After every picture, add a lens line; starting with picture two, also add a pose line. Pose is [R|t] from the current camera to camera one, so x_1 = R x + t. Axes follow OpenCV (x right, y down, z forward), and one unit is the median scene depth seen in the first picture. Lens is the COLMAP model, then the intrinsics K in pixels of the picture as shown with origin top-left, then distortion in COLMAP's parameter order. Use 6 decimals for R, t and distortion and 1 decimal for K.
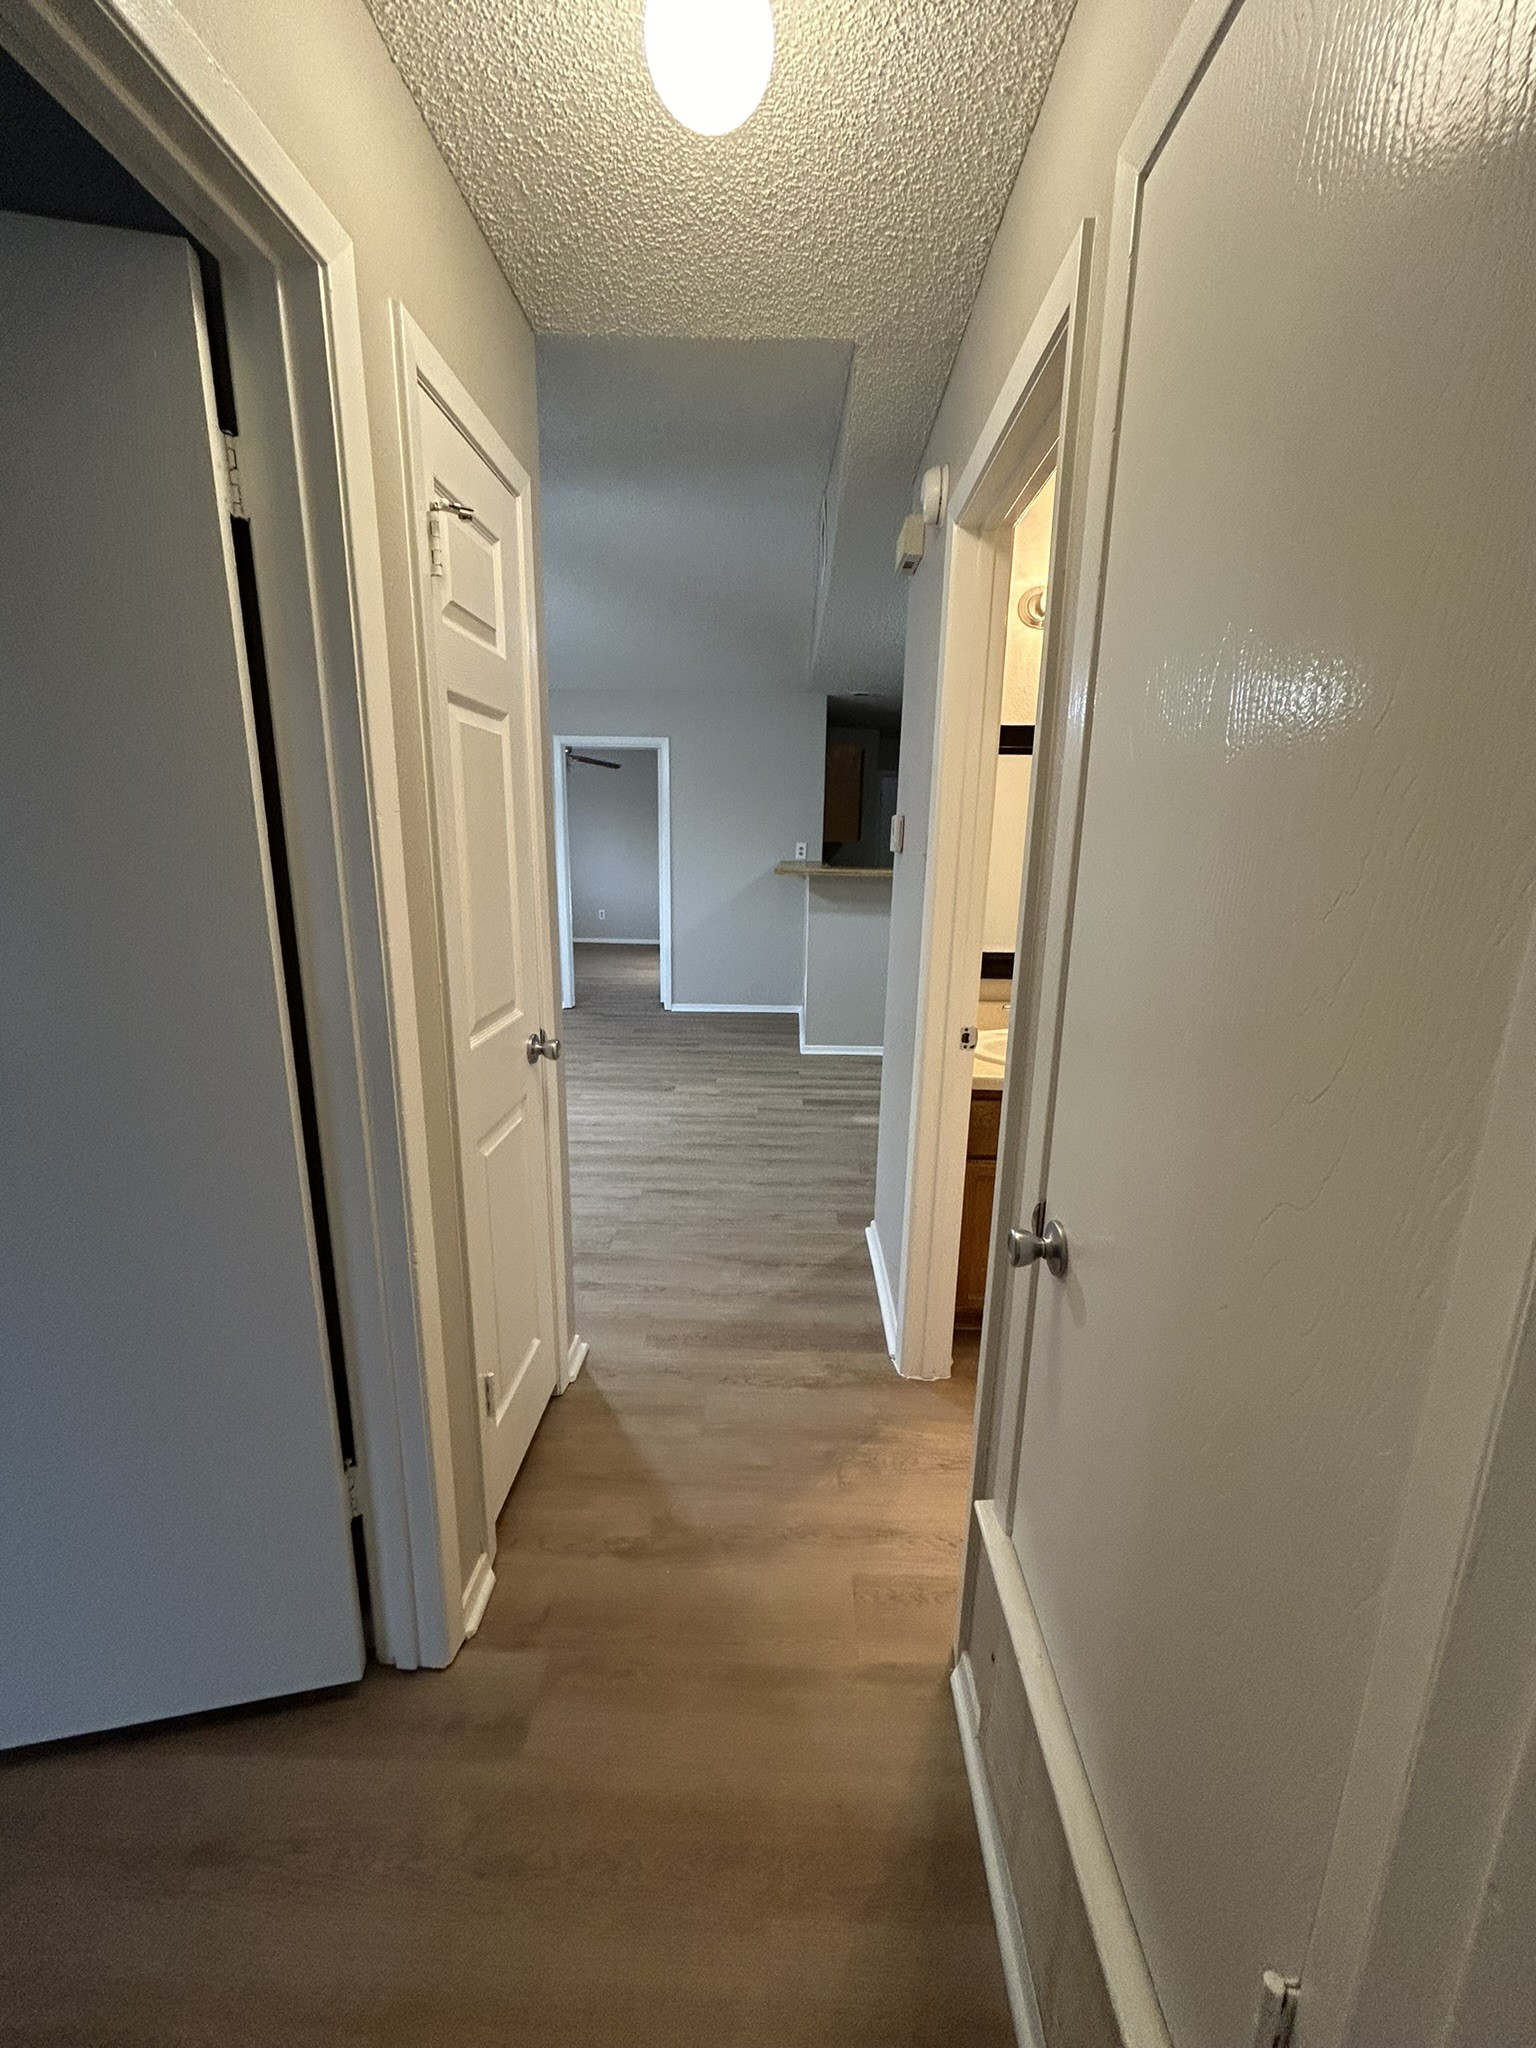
lens RADIAL K [[832.9, 0, 768.1], [0, 832.9, 1025.4], [0, 0, 1]] dist [-0.004759, 0.000853]
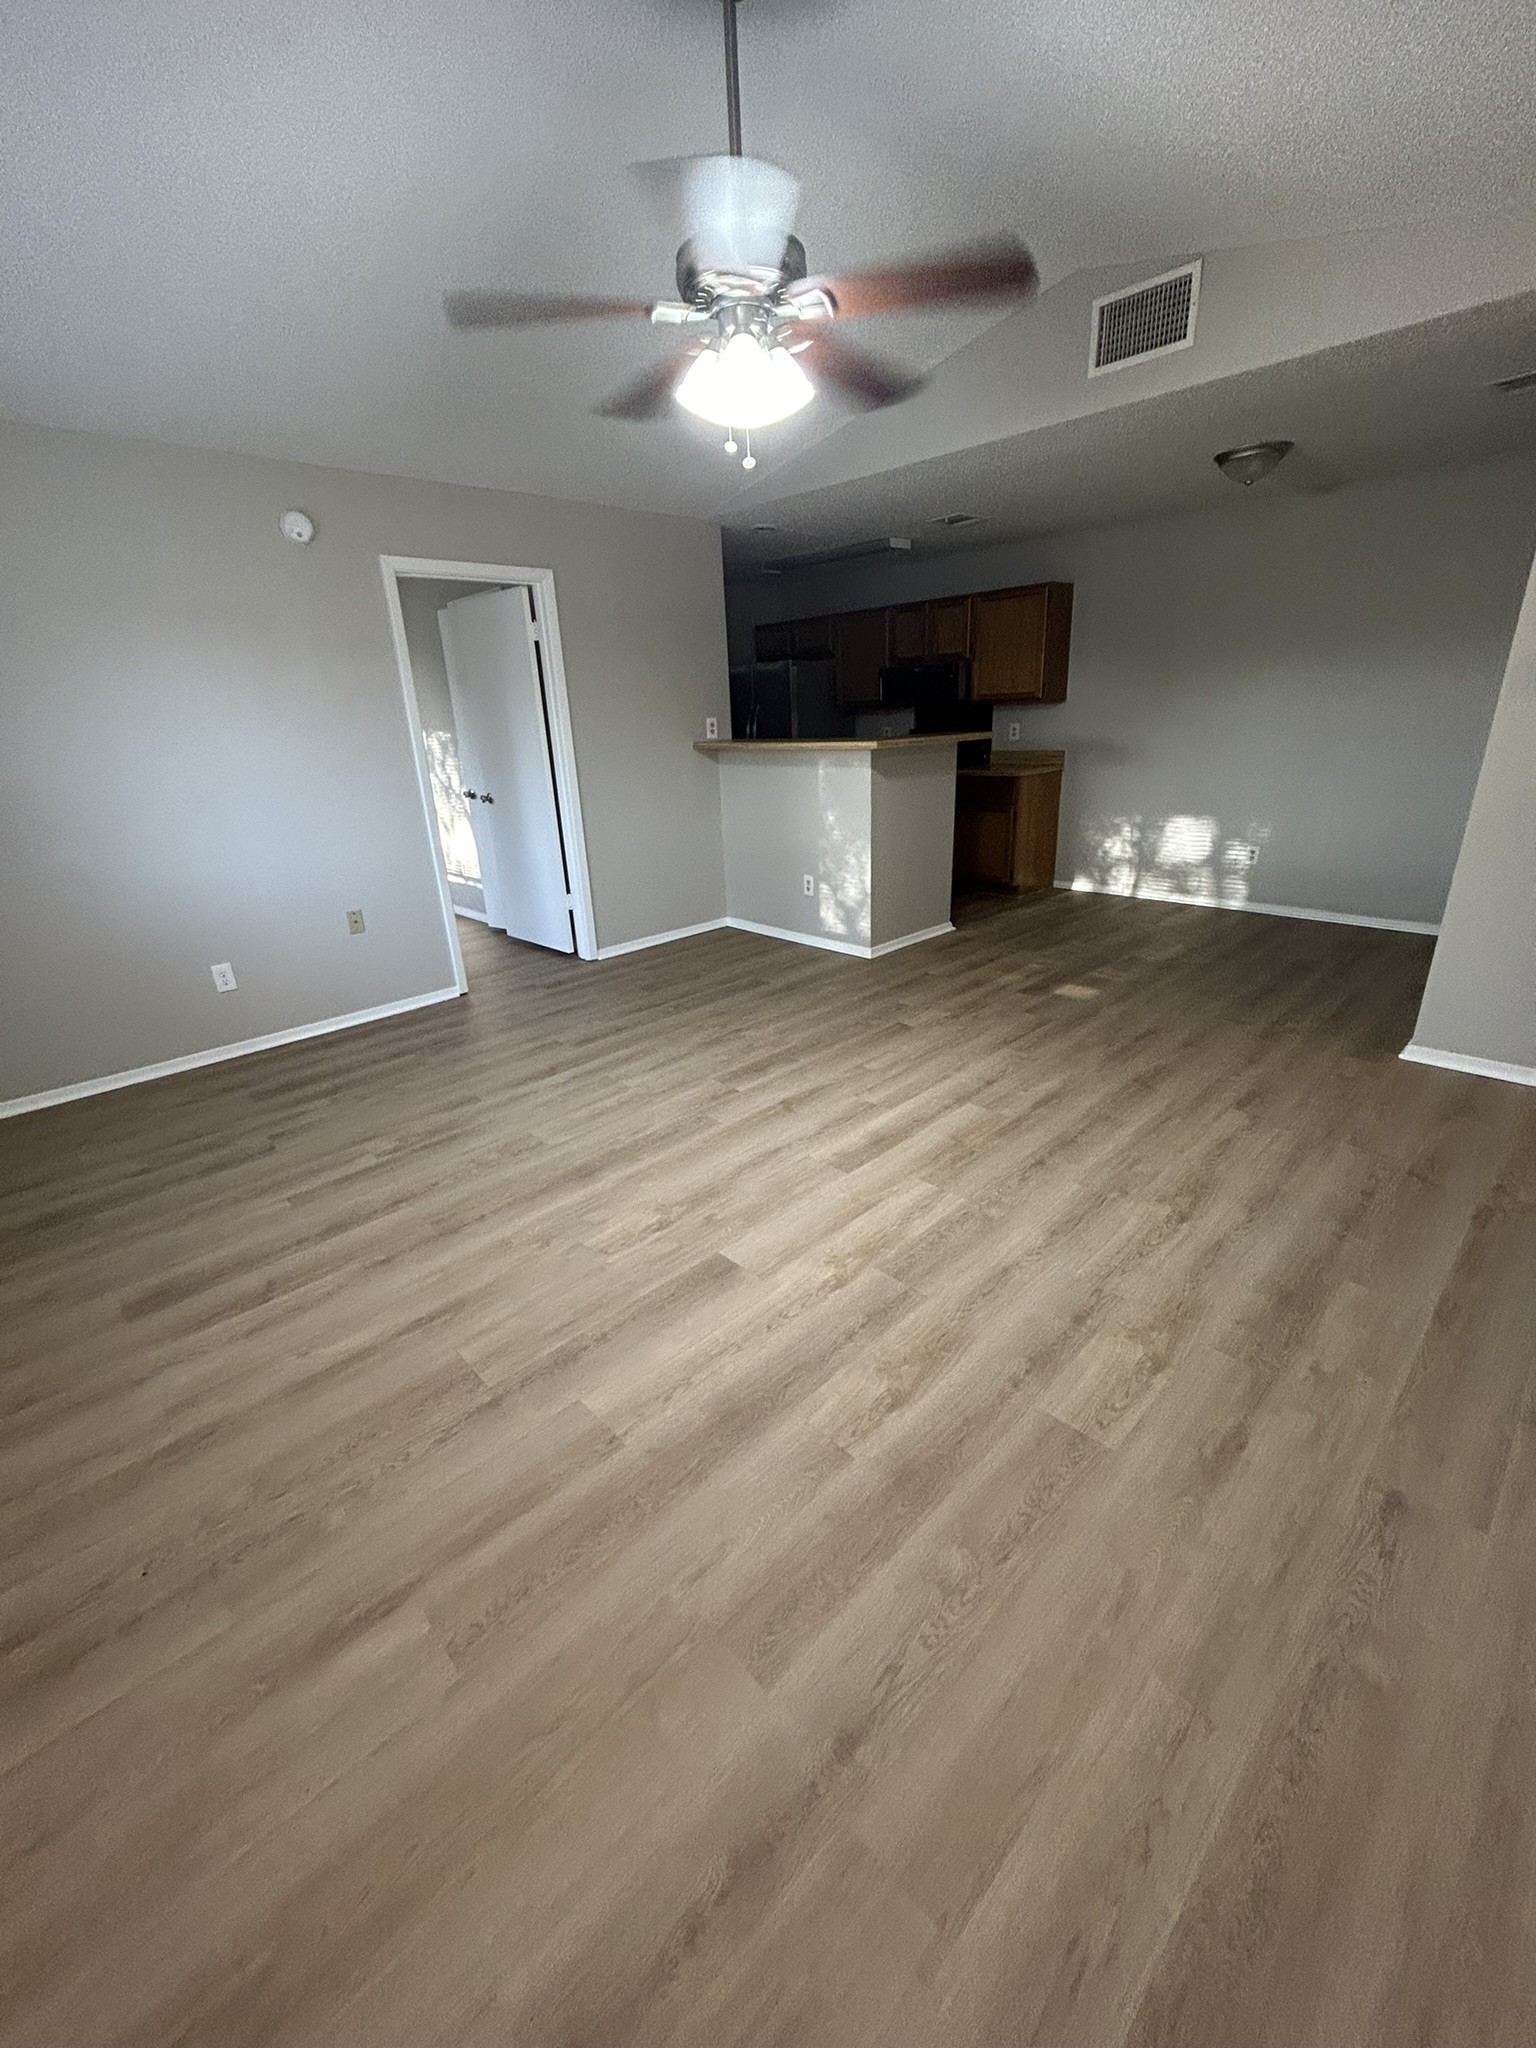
lens RADIAL K [[832.9, 0, 767.8], [0, 832.9, 1019.5], [0, 0, 1]] dist [-0.004759, 0.000853]
pose [[0.697537, -0.289743, 0.655355, -0.849004], [0.206275, 0.957080, 0.203589, -0.141504], [-0.686216, -0.006827, 0.727366, 0.568570]]
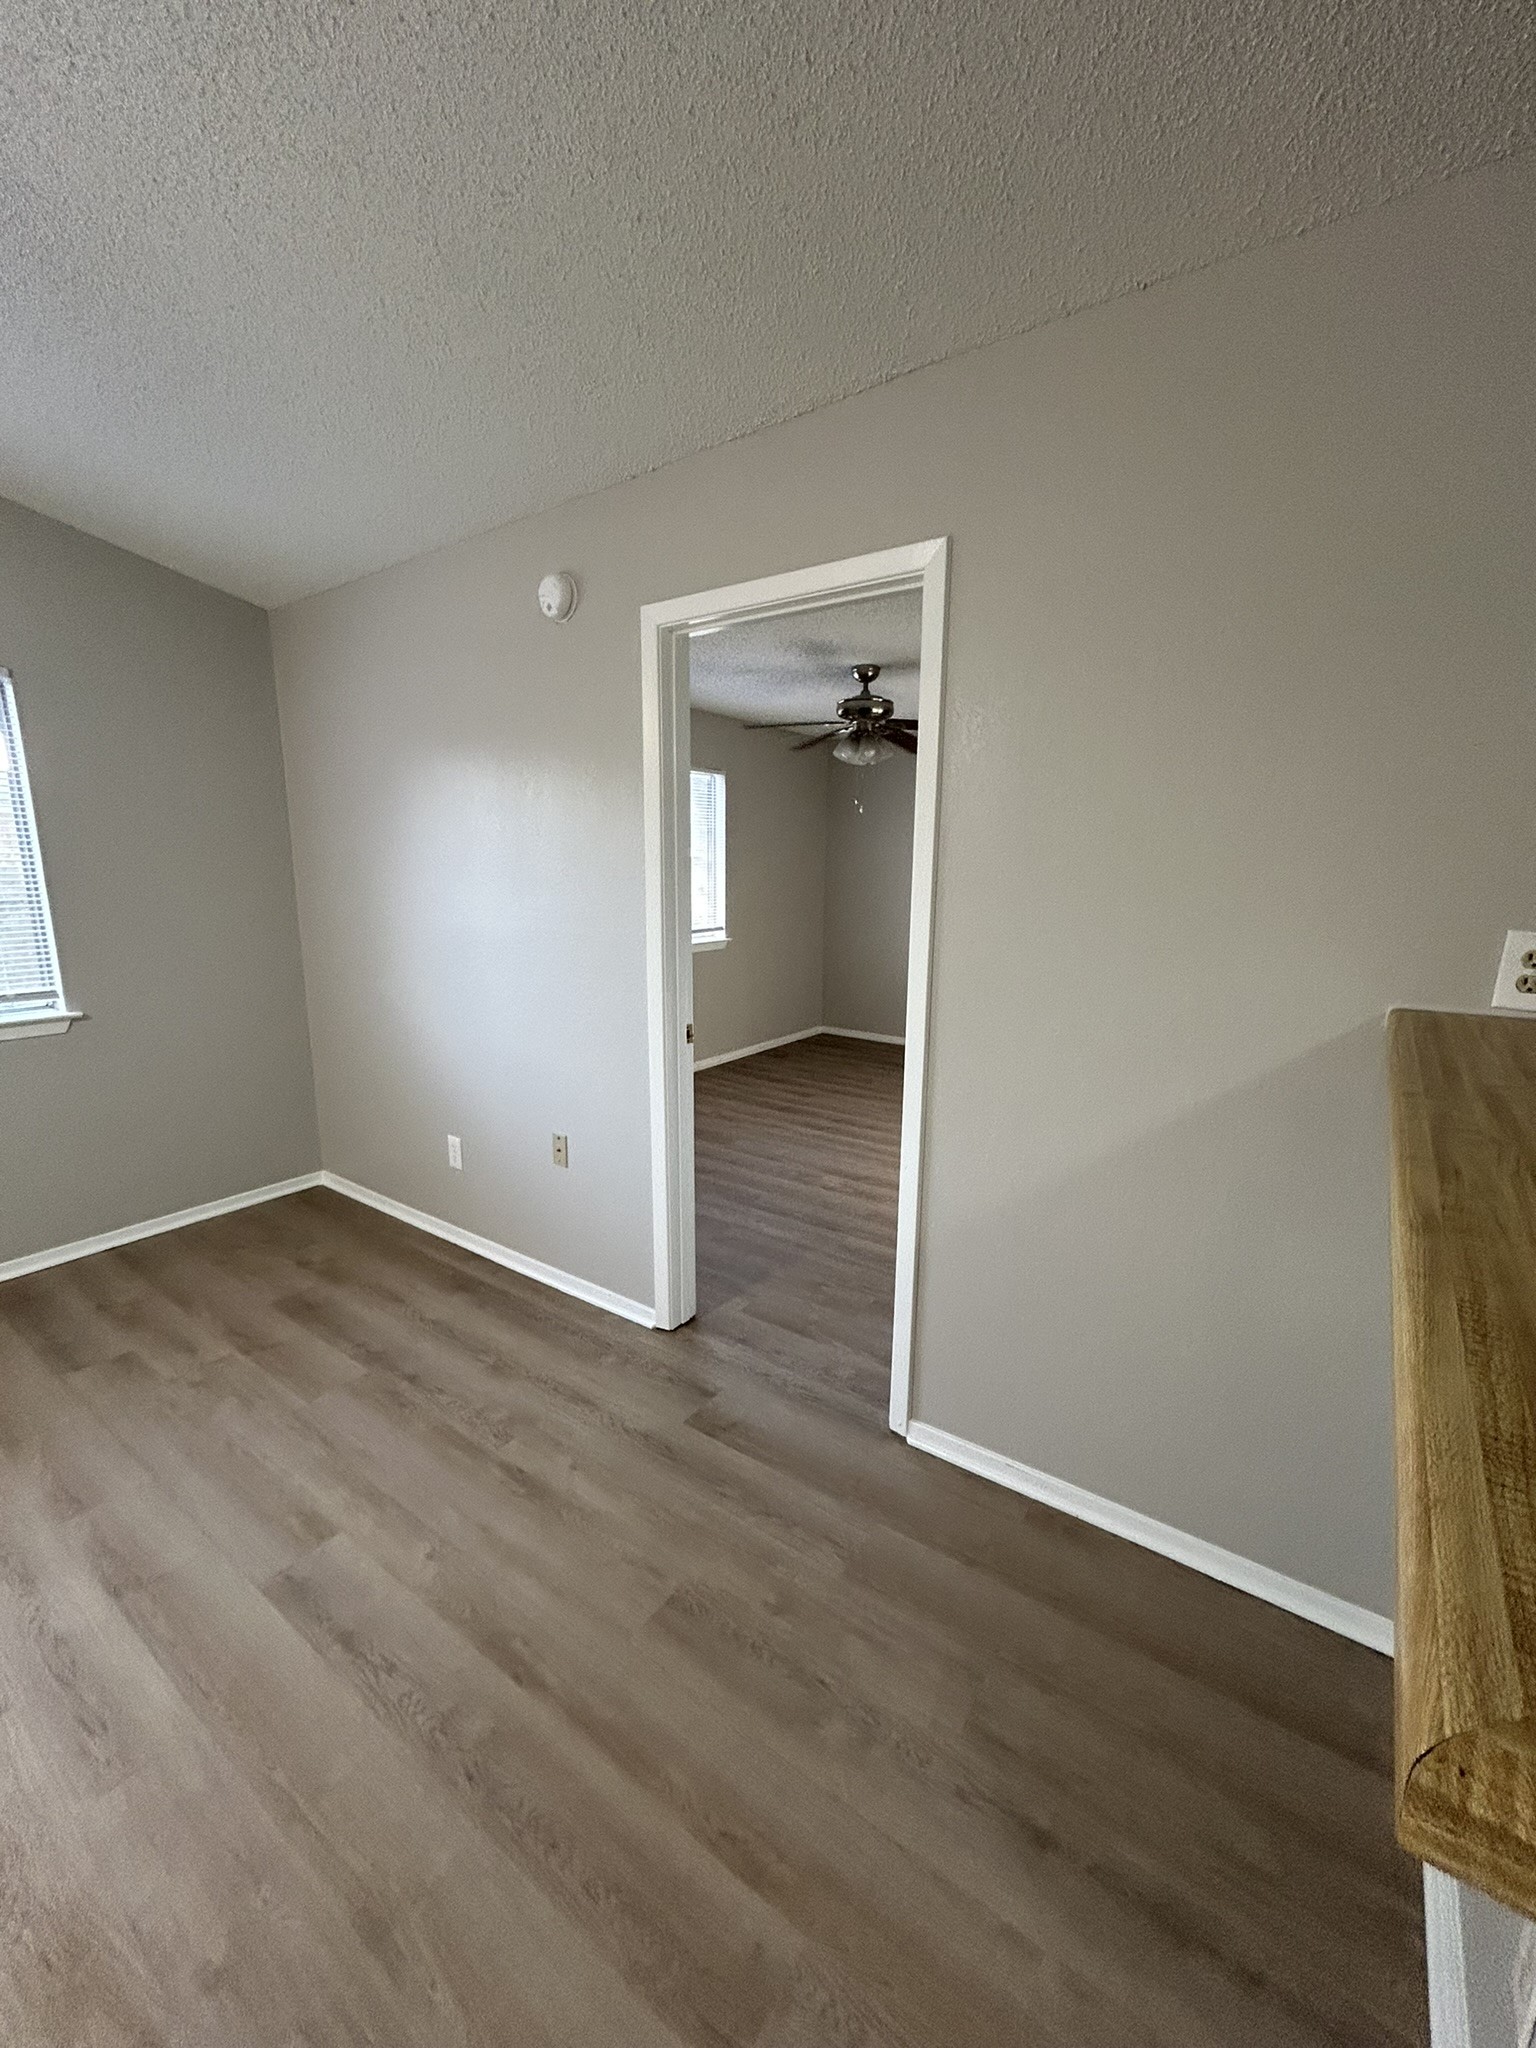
lens RADIAL K [[832.9, 0, 771.3], [0, 832.9, 1024.0], [0, 0, 1]] dist [-0.004759, 0.000853]
pose [[0.830875, 0.097699, -0.547816, 0.004538], [-0.109320, 0.993941, 0.011457, -0.282833], [0.545616, 0.050368, 0.836520, 1.149233]]
